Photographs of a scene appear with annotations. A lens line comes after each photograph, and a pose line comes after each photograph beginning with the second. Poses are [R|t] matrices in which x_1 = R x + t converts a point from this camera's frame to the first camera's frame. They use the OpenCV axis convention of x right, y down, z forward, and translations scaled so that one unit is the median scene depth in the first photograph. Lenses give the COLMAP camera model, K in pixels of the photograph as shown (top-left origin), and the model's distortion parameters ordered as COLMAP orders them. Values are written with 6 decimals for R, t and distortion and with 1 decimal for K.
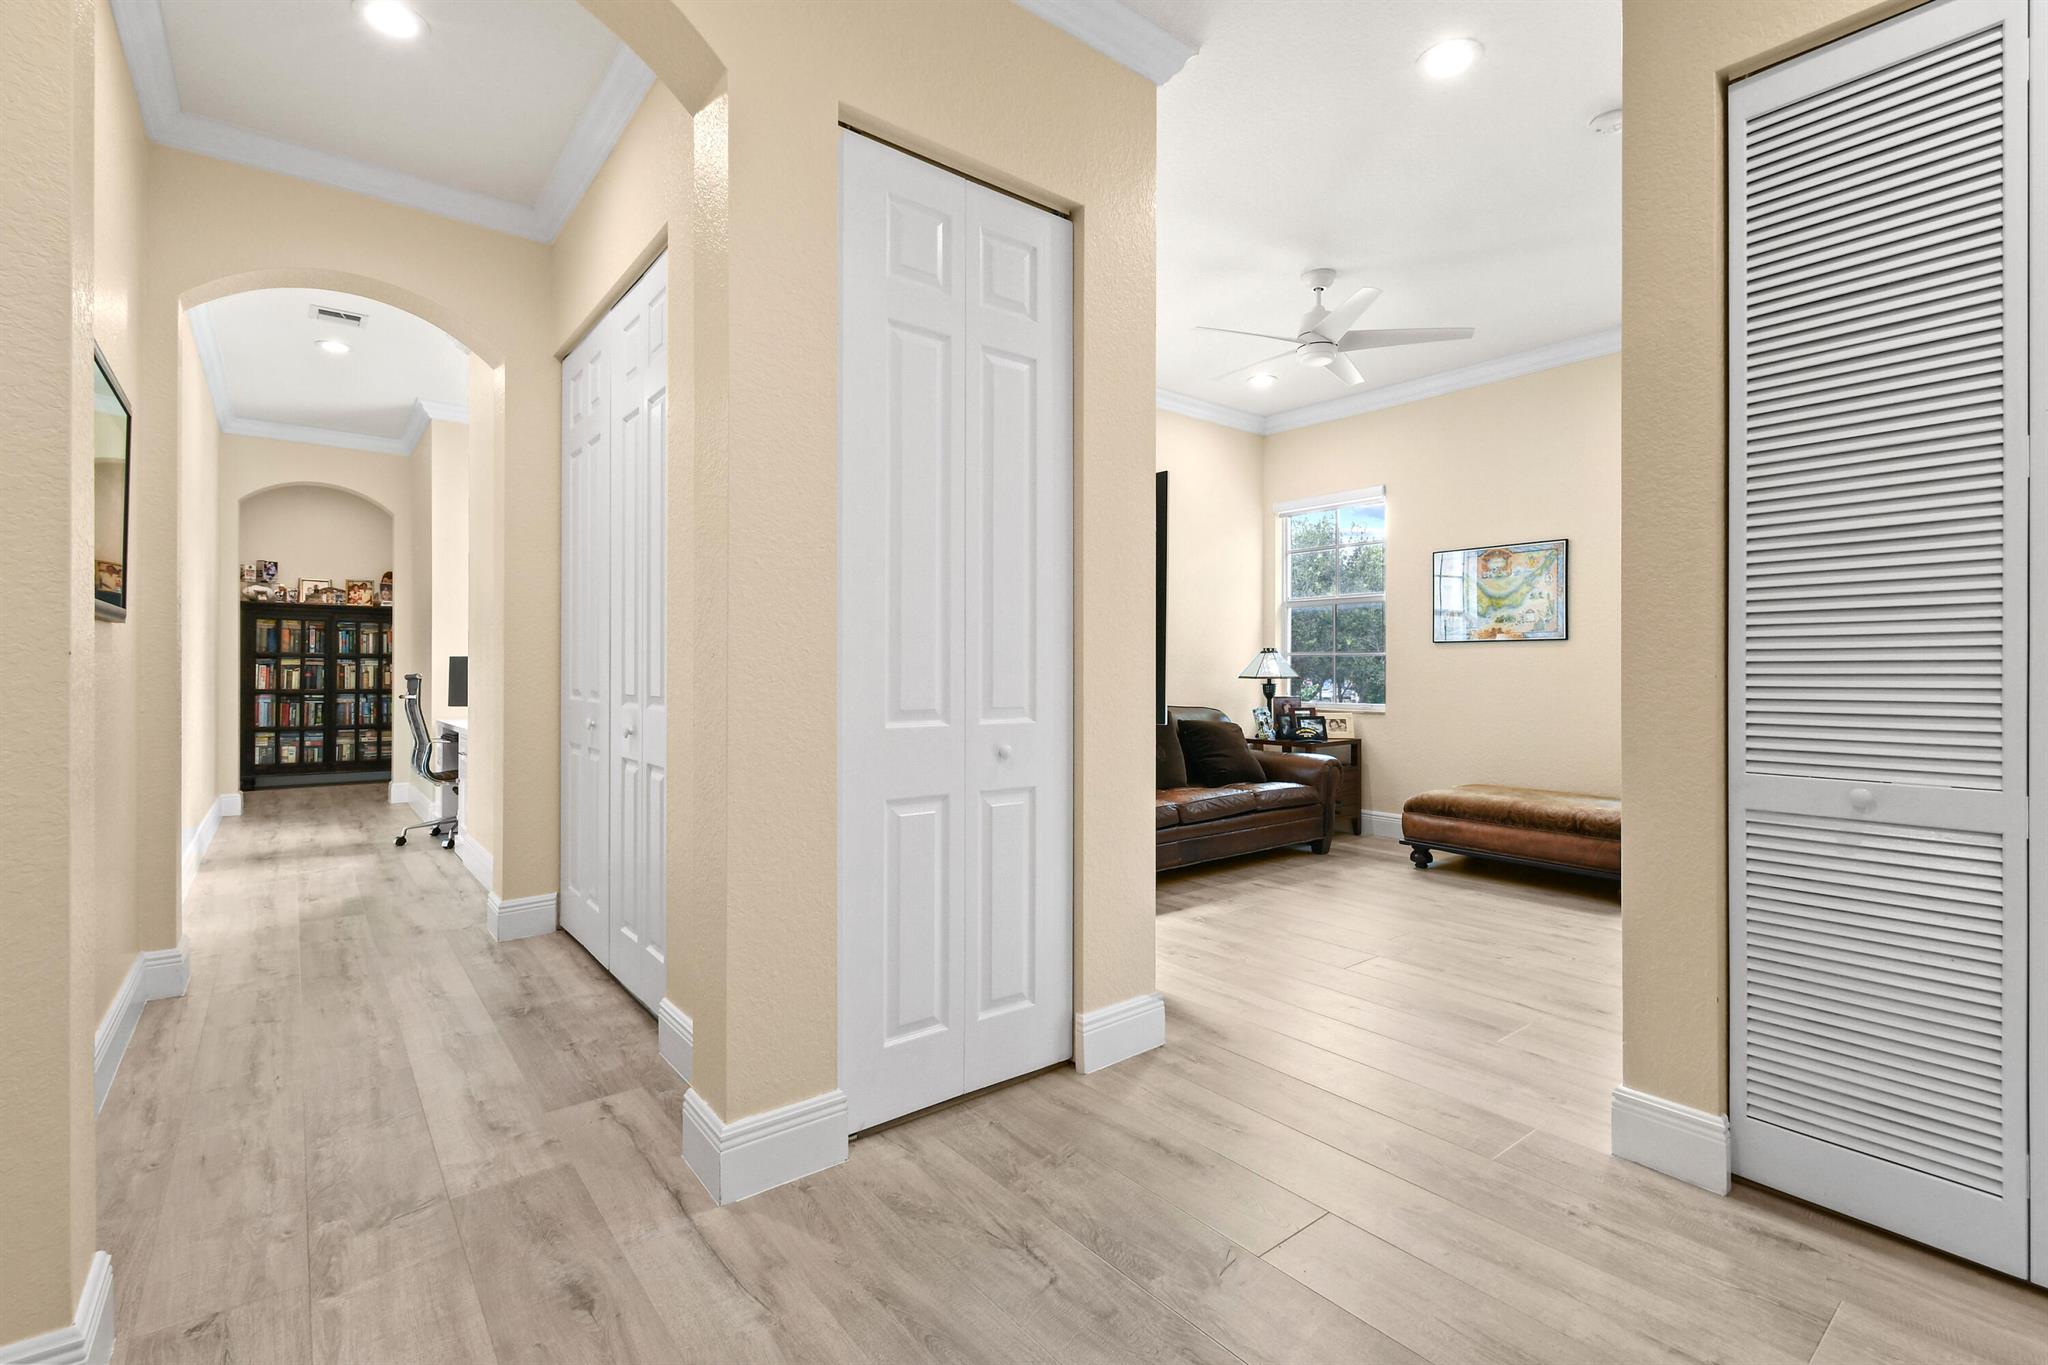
lens RADIAL K [[915.8, 0, 1020.4], [0, 915.8, 661.4], [0, 0, 1]] dist [0.006844, -0.001818]
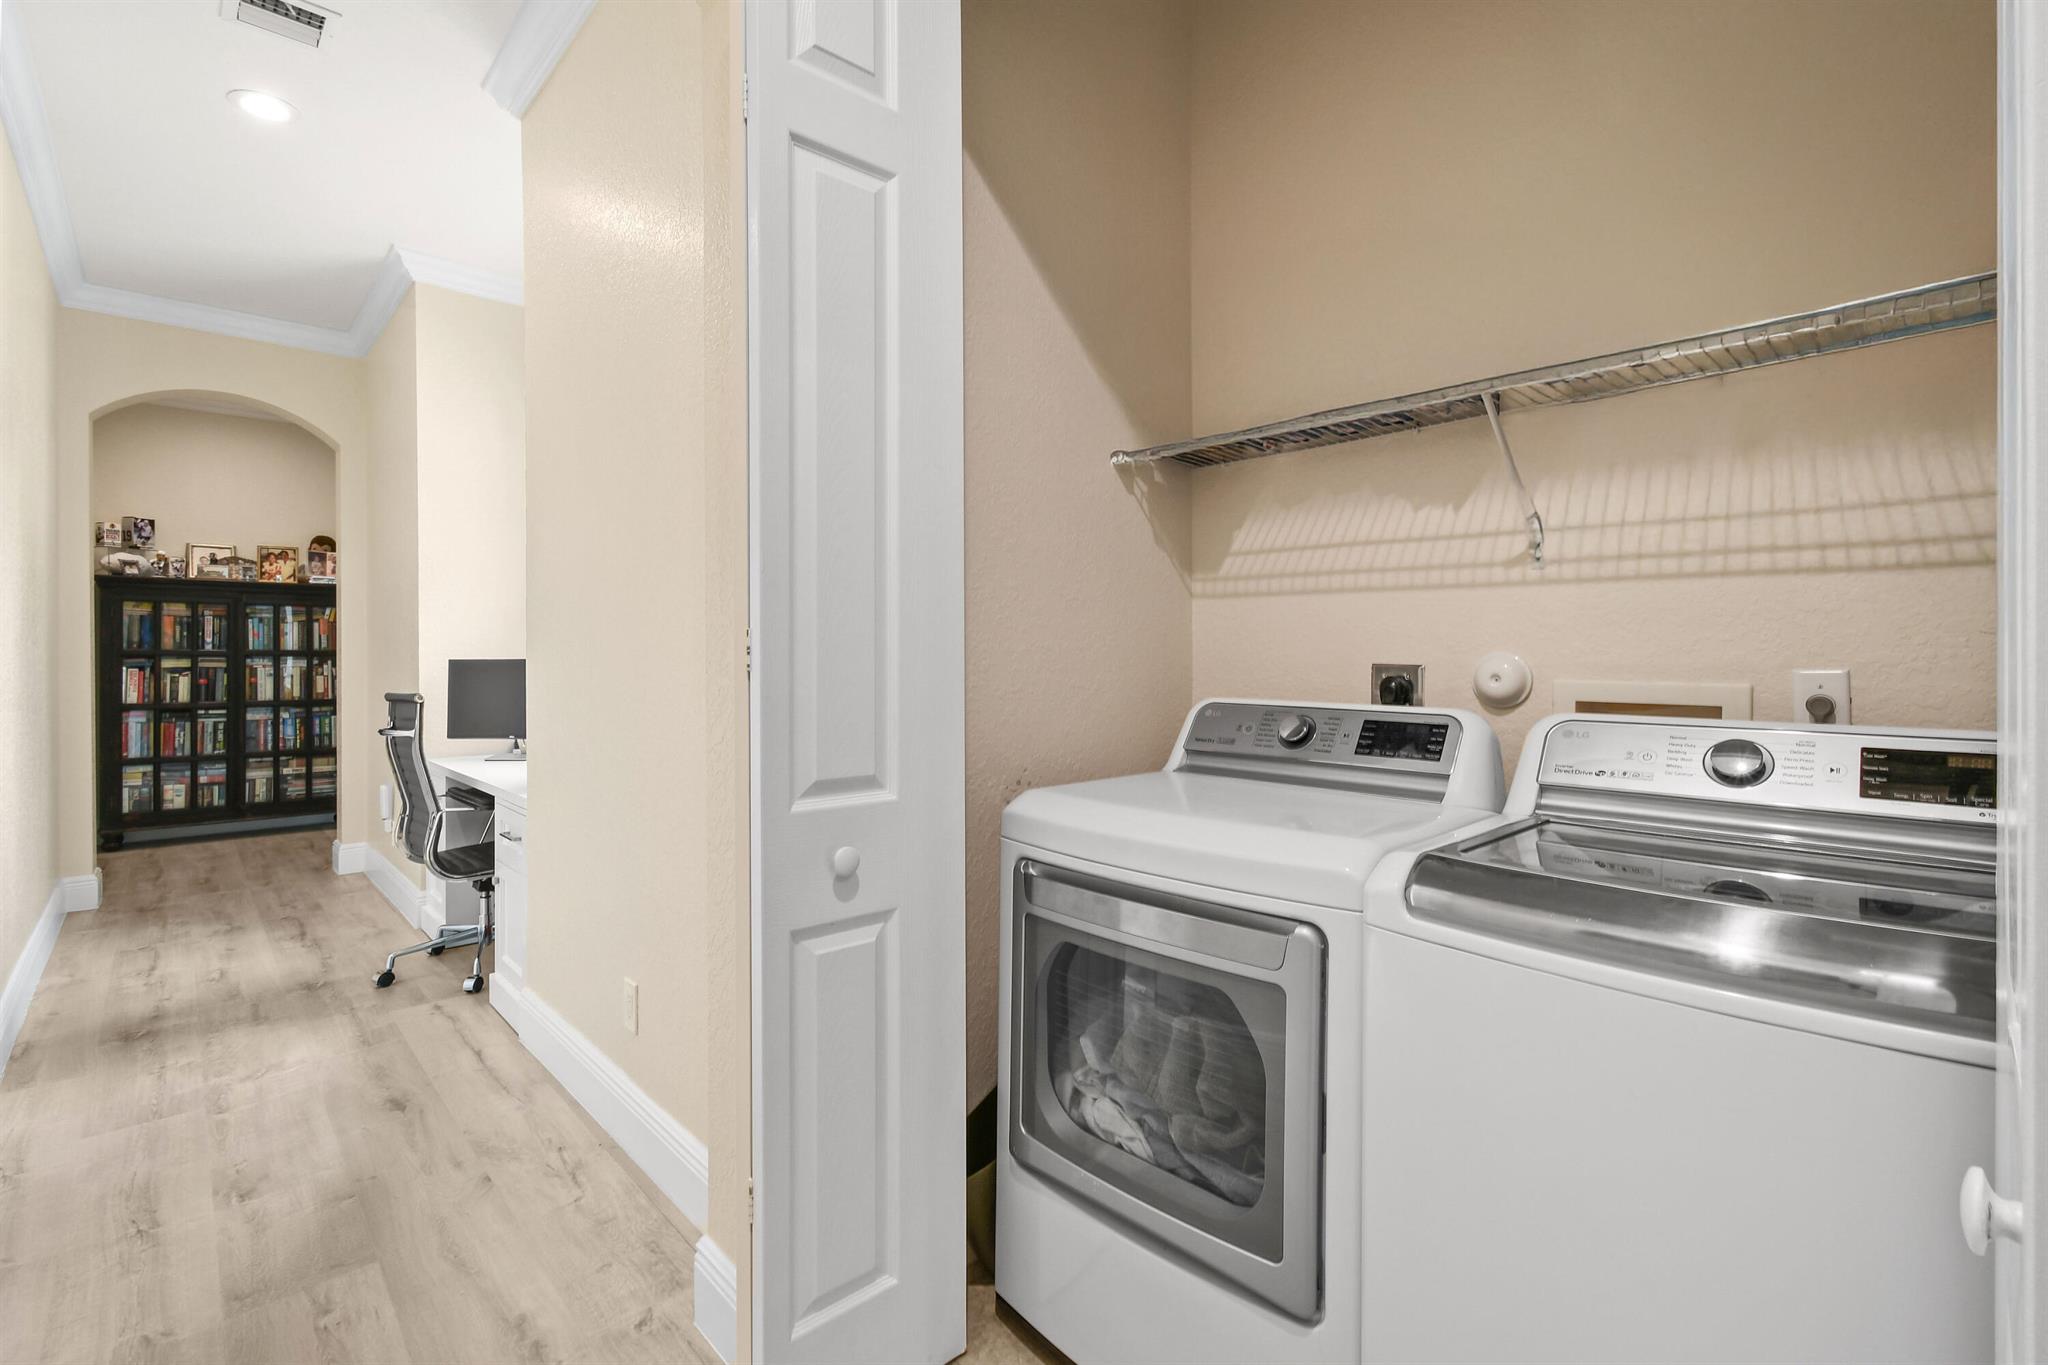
lens RADIAL K [[915.8, 0, 1013.2], [0, 915.8, 648.2], [0, 0, 1]] dist [0.006844, -0.001818]
pose [[0.997371, -0.005701, 0.072238, -0.204204], [0.005402, 0.999976, 0.004330, -0.009649], [-0.072261, -0.003928, 0.997378, 0.250079]]
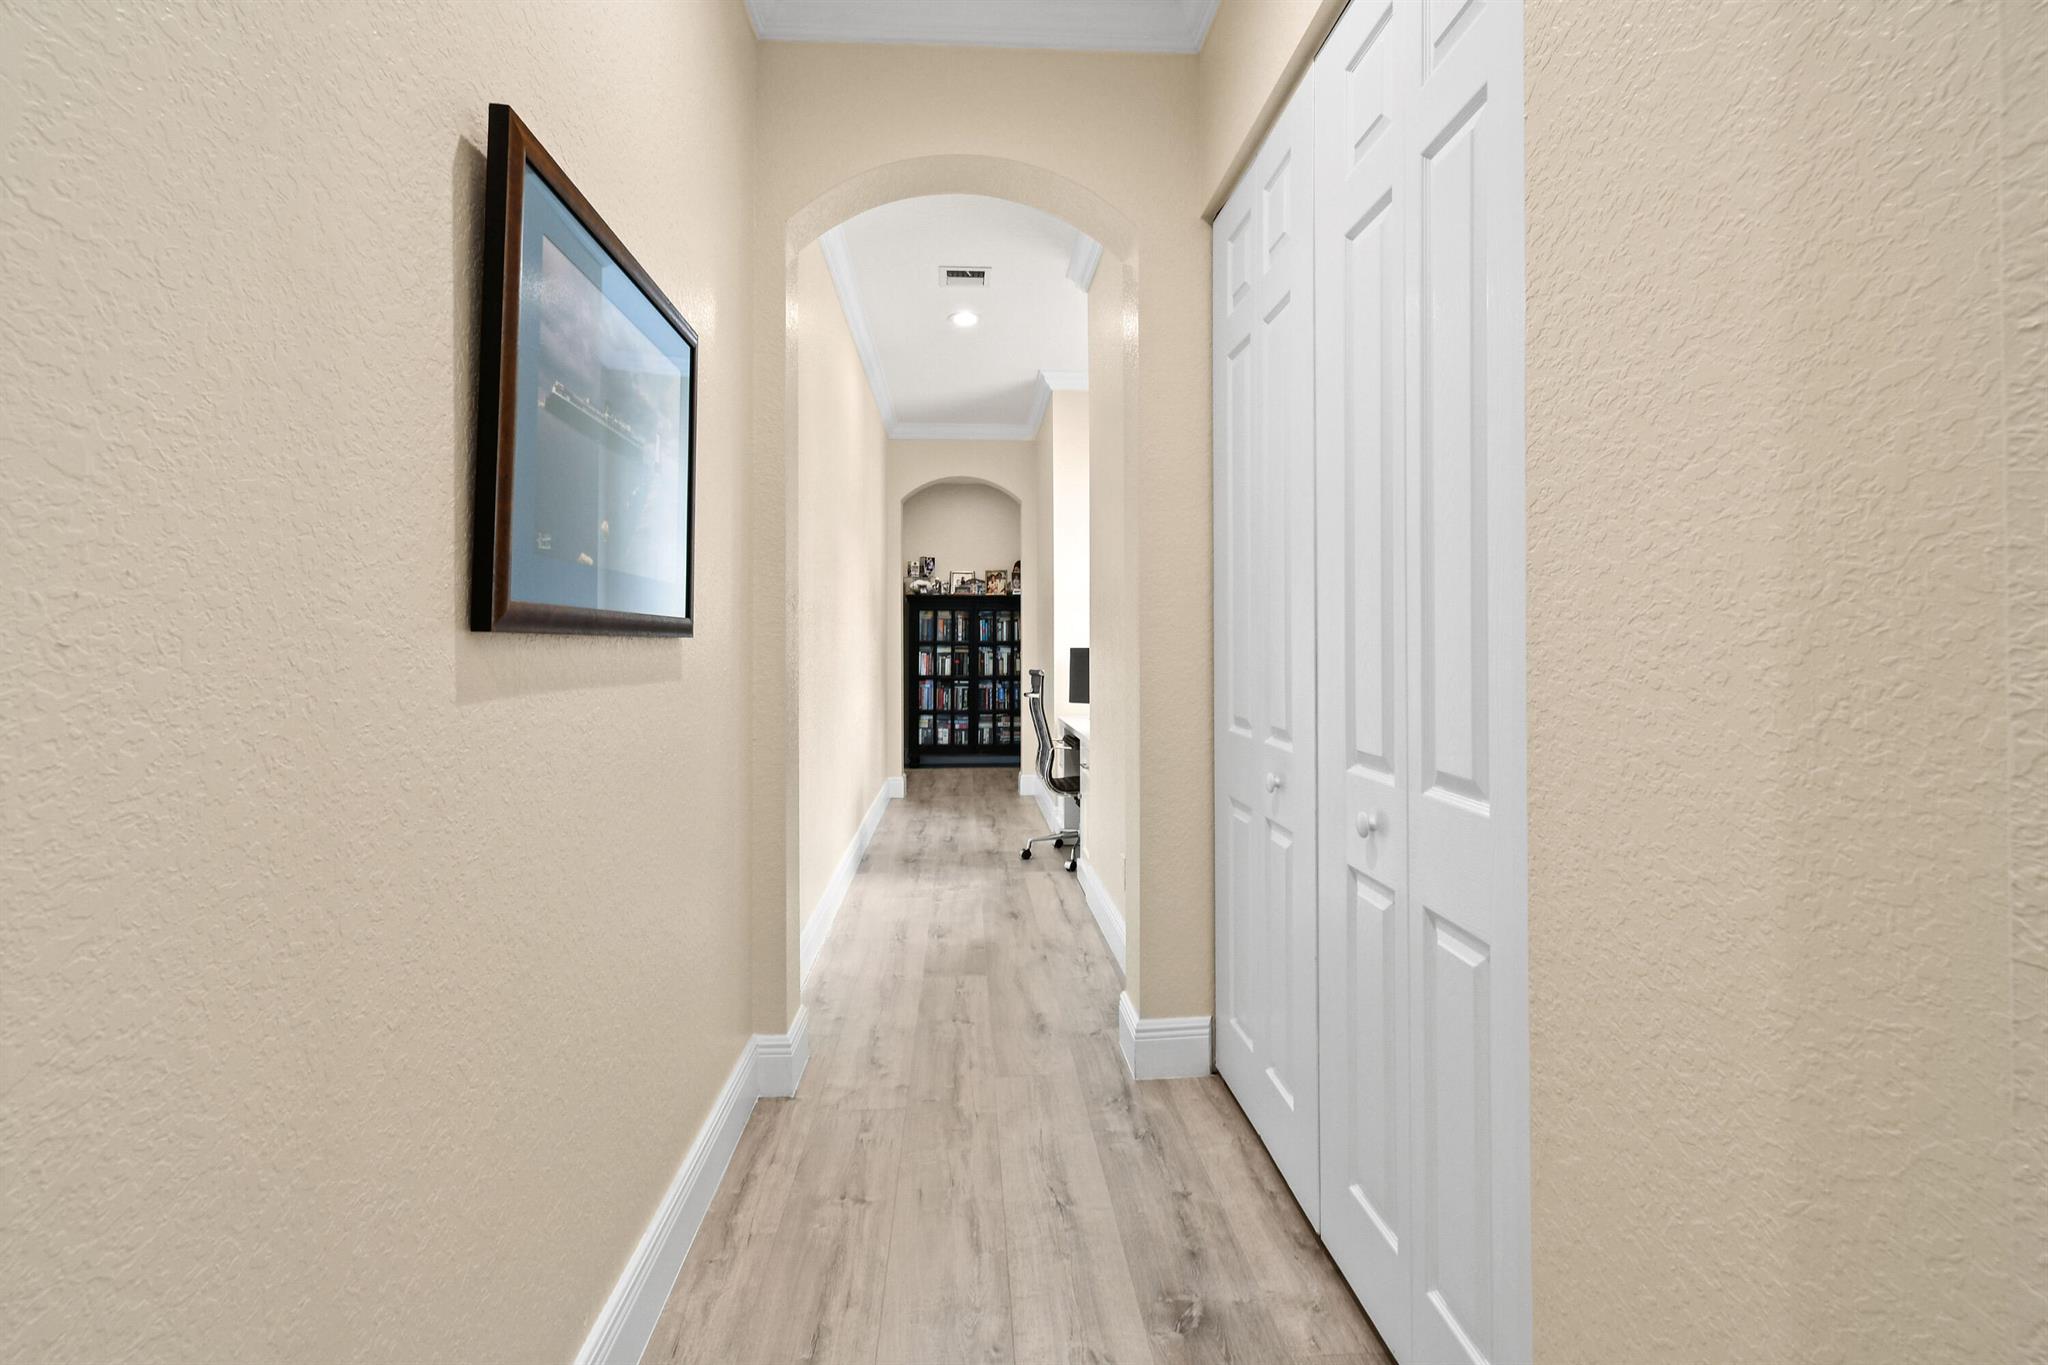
lens RADIAL K [[915.8, 0, 1040.0], [0, 915.8, 650.2], [0, 0, 1]] dist [0.006844, -0.001818]
pose [[0.832690, 0.001426, -0.553738, -0.104124], [0.006338, 0.999907, 0.012105, -0.010663], [0.553703, -0.013589, 0.832603, 0.164526]]
